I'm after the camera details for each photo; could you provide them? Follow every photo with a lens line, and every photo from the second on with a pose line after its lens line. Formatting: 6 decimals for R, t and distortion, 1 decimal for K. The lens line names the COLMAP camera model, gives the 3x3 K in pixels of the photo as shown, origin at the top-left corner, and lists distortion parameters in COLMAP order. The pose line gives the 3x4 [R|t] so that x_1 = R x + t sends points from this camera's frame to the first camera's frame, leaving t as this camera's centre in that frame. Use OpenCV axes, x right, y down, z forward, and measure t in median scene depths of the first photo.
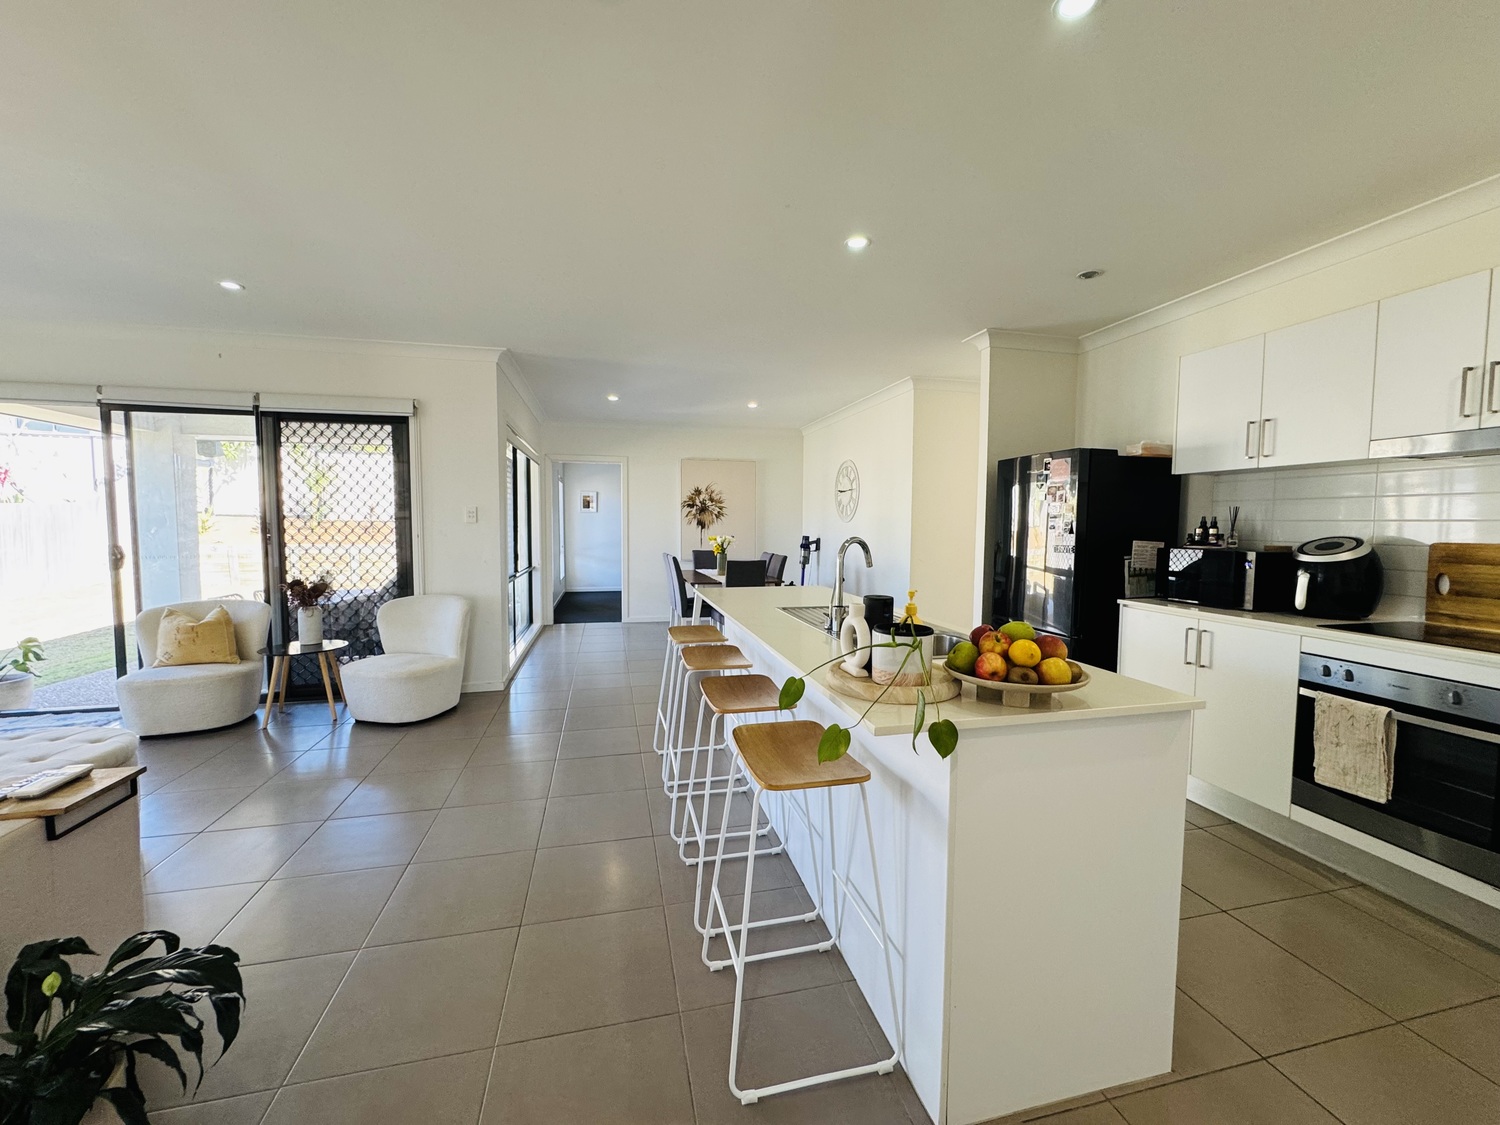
lens RADIAL K [[599.1, 0, 748.5], [0, 599.1, 554.6], [0, 0, 1]] dist [-0.000470, 0.000777]
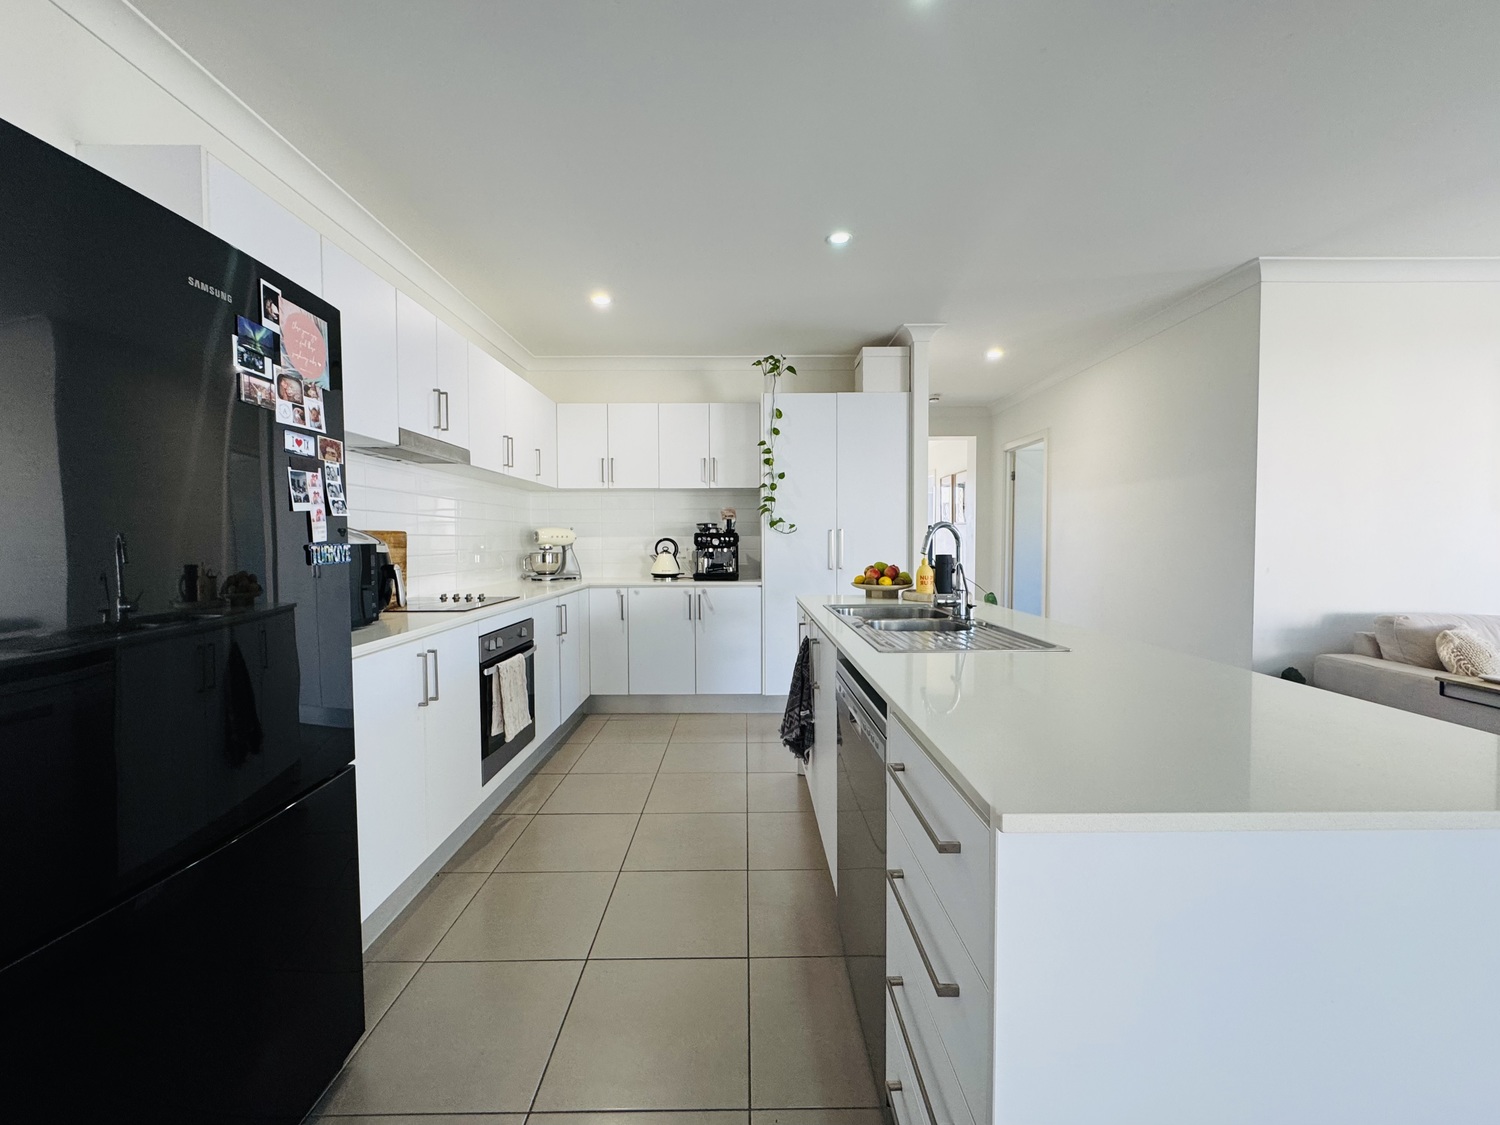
lens RADIAL K [[599.1, 0, 745.9], [0, 599.1, 563.3], [0, 0, 1]] dist [-0.000470, 0.000777]
pose [[-0.972815, -0.013703, 0.231177, 0.125276], [0.008344, 0.995526, 0.094124, -0.027170], [-0.231433, 0.093494, -0.968348, 0.968378]]
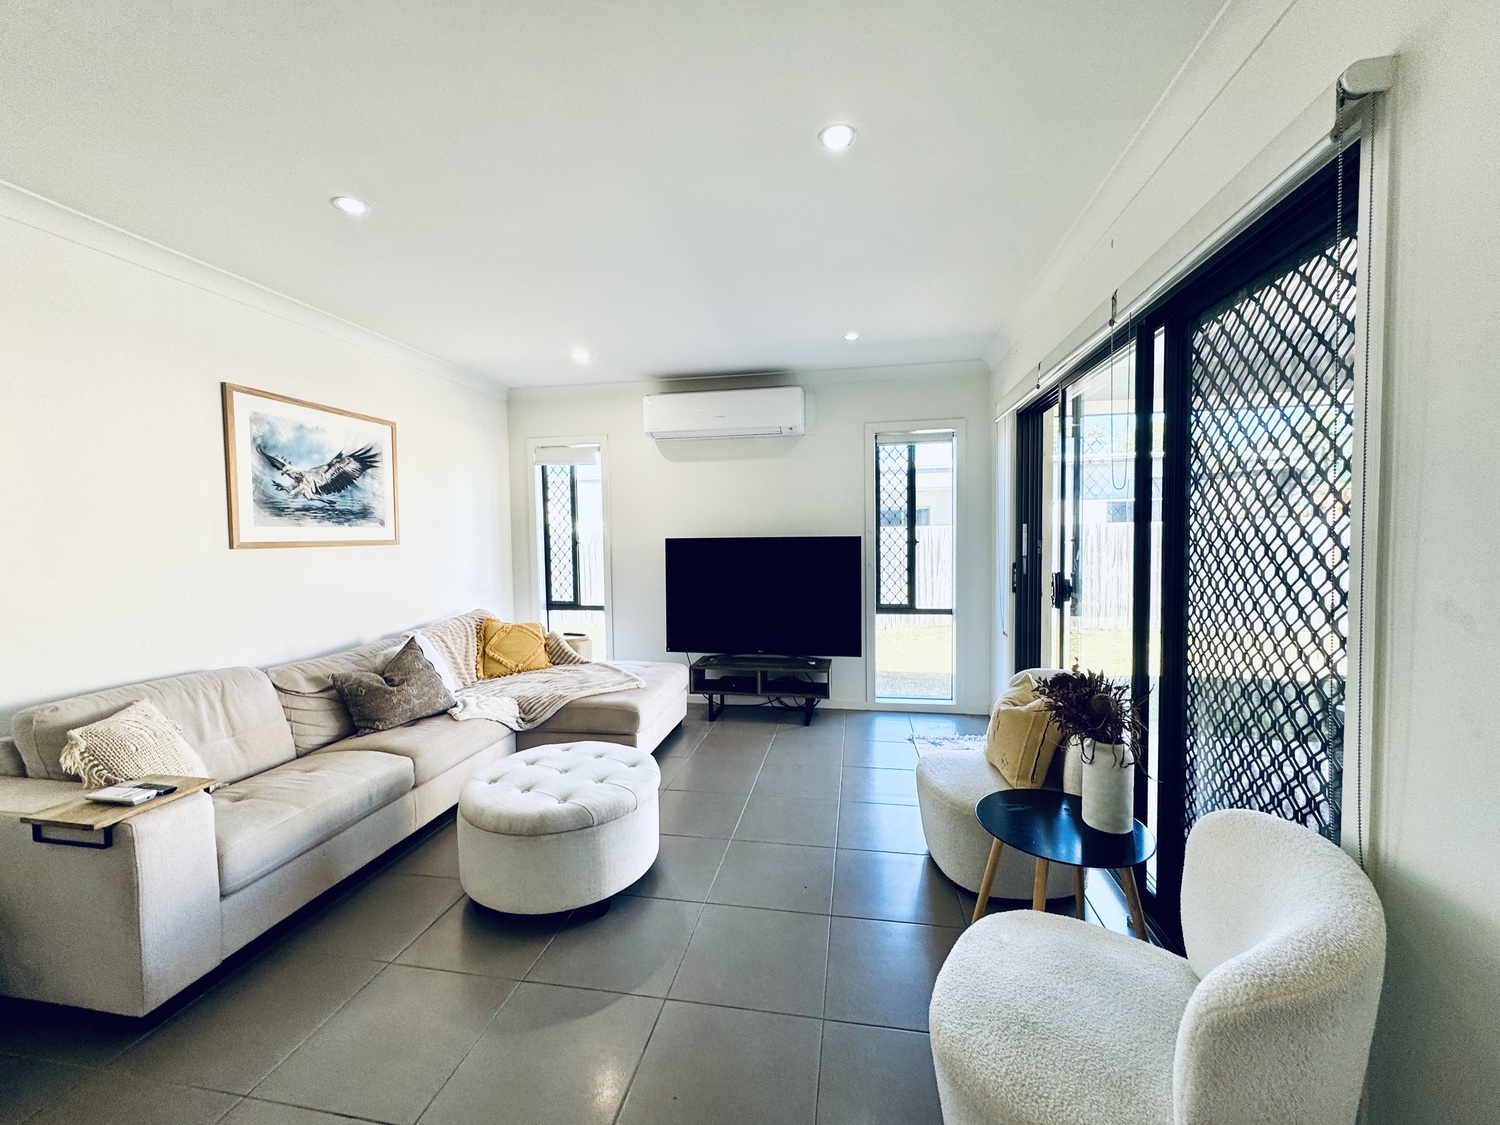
lens RADIAL K [[599.1, 0, 747.9], [0, 599.1, 560.1], [0, 0, 1]] dist [-0.000470, 0.000777]
pose [[-0.403323, 0.042555, -0.914068, -0.208578], [-0.034400, 0.997507, 0.061618, -0.057873], [0.914411, 0.056296, -0.400853, 0.837115]]
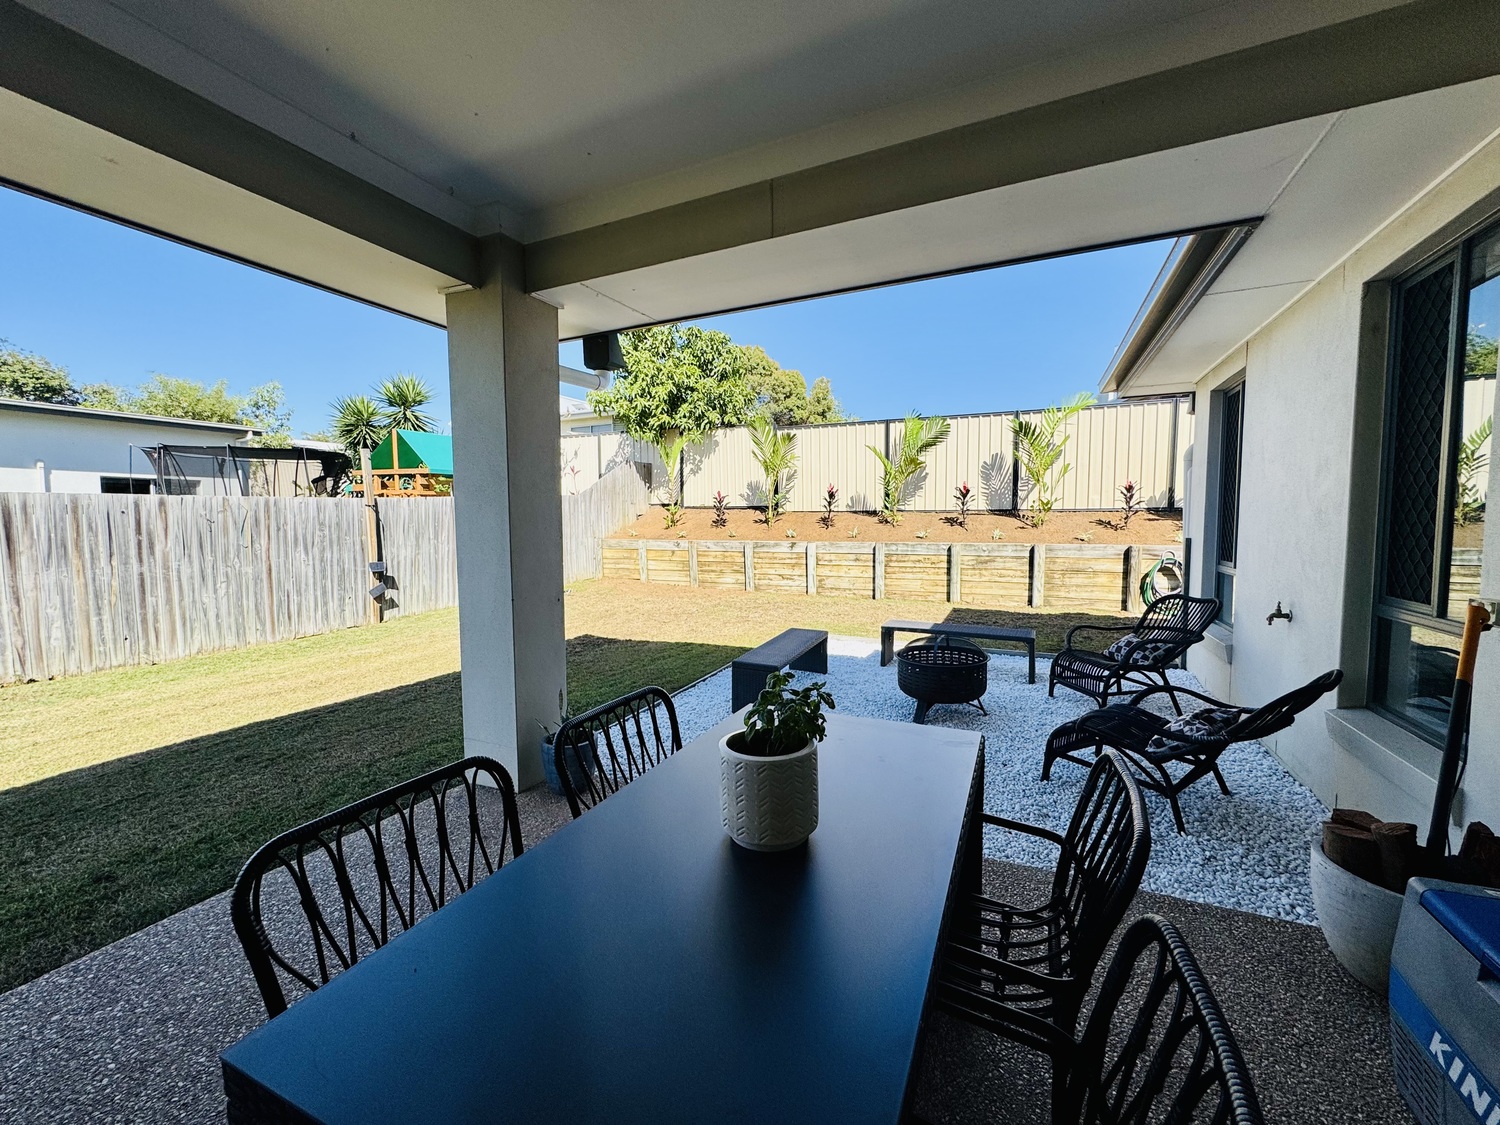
lens RADIAL K [[599.1, 0, 750.1], [0, 599.1, 557.7], [0, 0, 1]] dist [-0.000470, 0.000777]
pose [[0.782585, 0.029033, -0.621867, -0.776871], [-0.022091, 0.999578, 0.018868, -0.025932], [0.622152, -0.001028, 0.782896, 1.117117]]
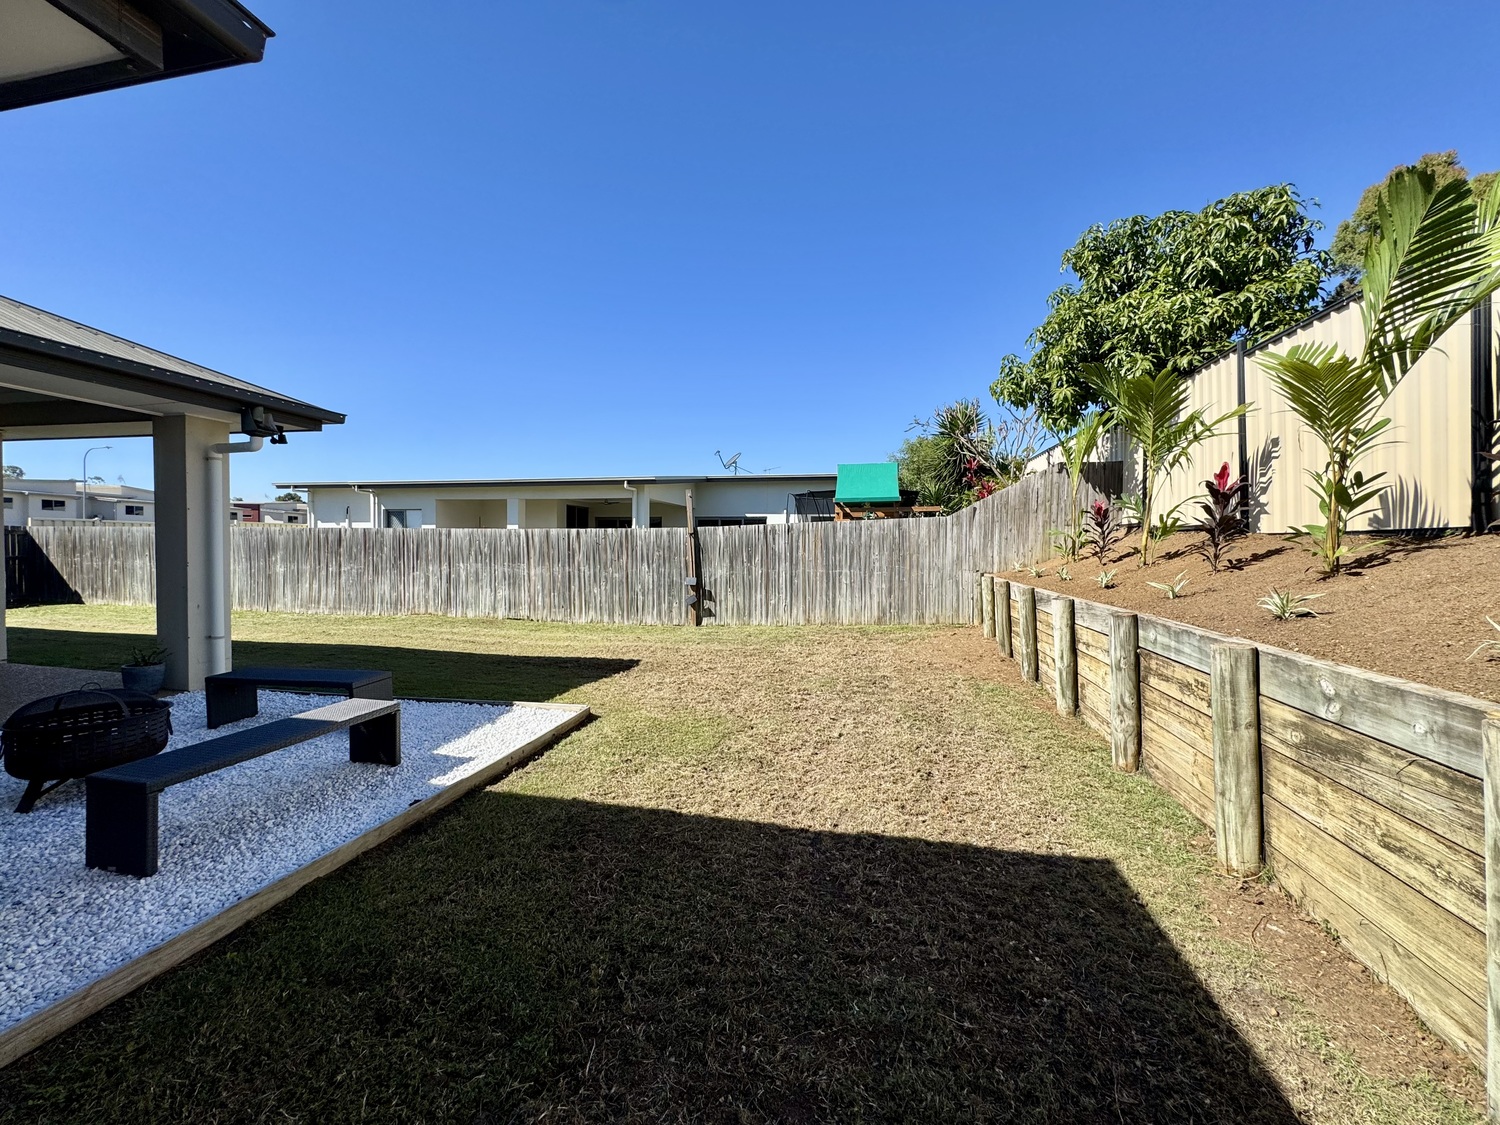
lens RADIAL K [[599.1, 0, 749.0], [0, 599.1, 563.8], [0, 0, 1]] dist [-0.000470, 0.000777]
pose [[-0.442279, 0.012551, -0.896790, -0.824638], [-0.062324, 0.997055, 0.044691, -0.121116], [0.894710, 0.075657, -0.440194, 3.011244]]
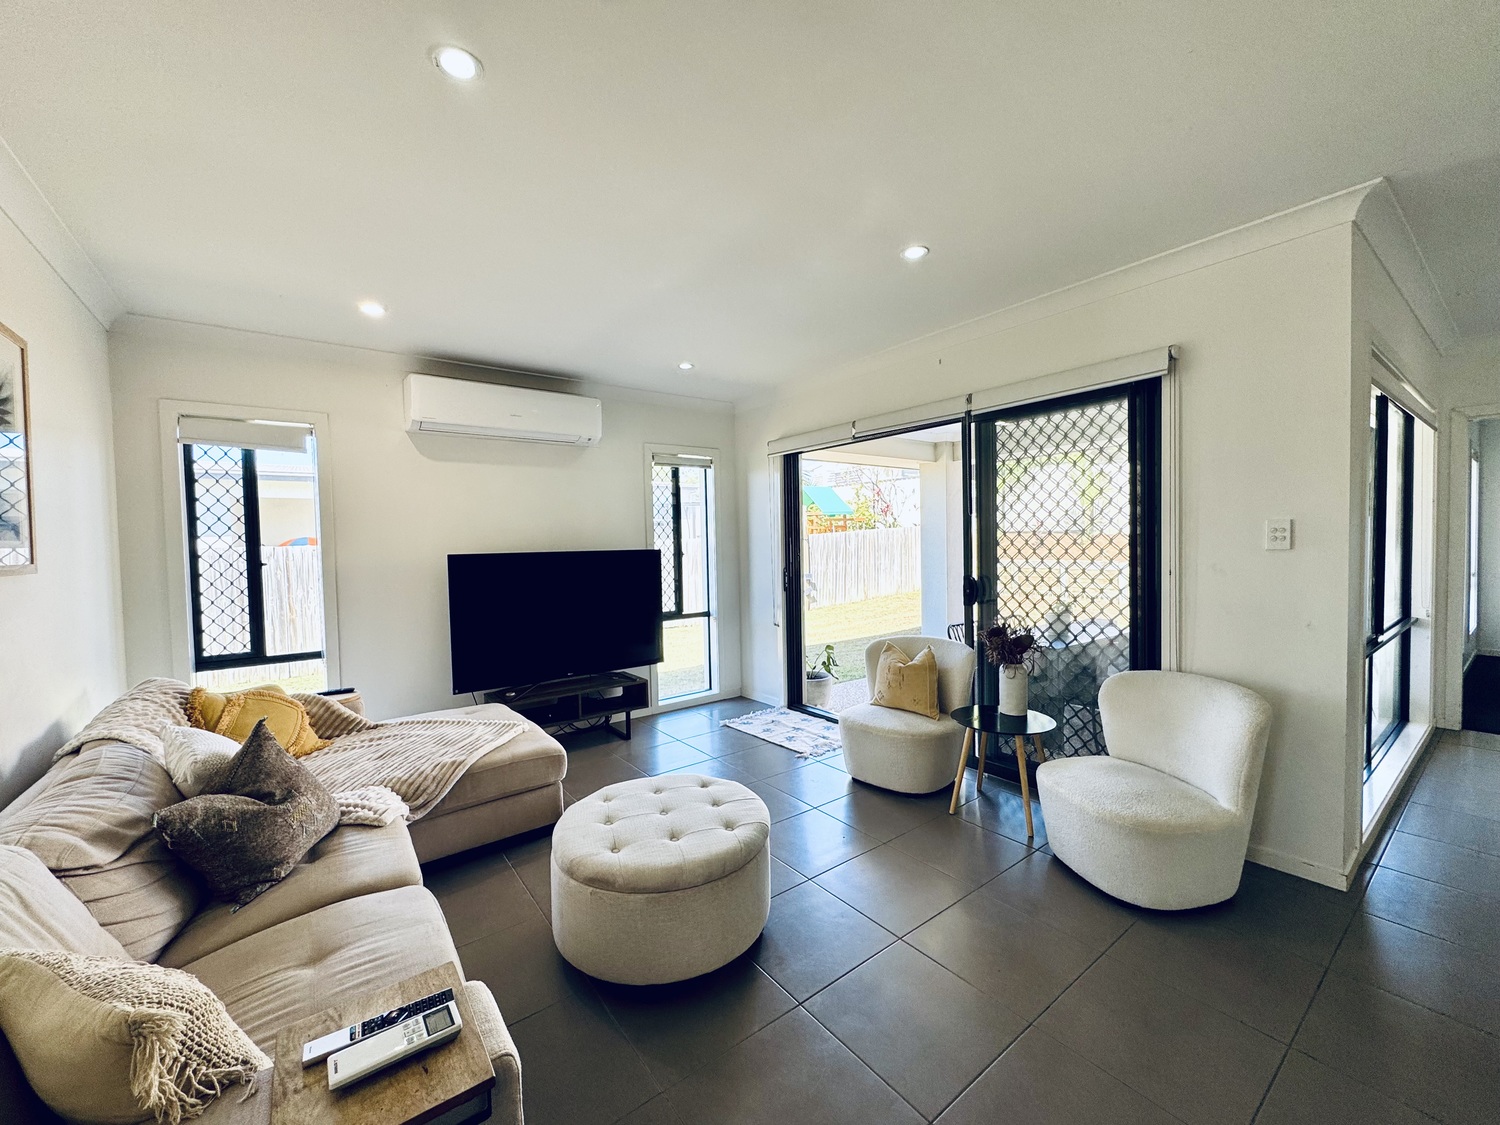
lens RADIAL K [[599.1, 0, 747.0], [0, 599.1, 561.3], [0, 0, 1]] dist [-0.000470, 0.000777]
pose [[0.399056, 0.018986, -0.916730, -0.165504], [-0.024224, 0.999655, 0.010158, -0.036901], [0.916606, 0.018153, 0.399379, 0.358586]]
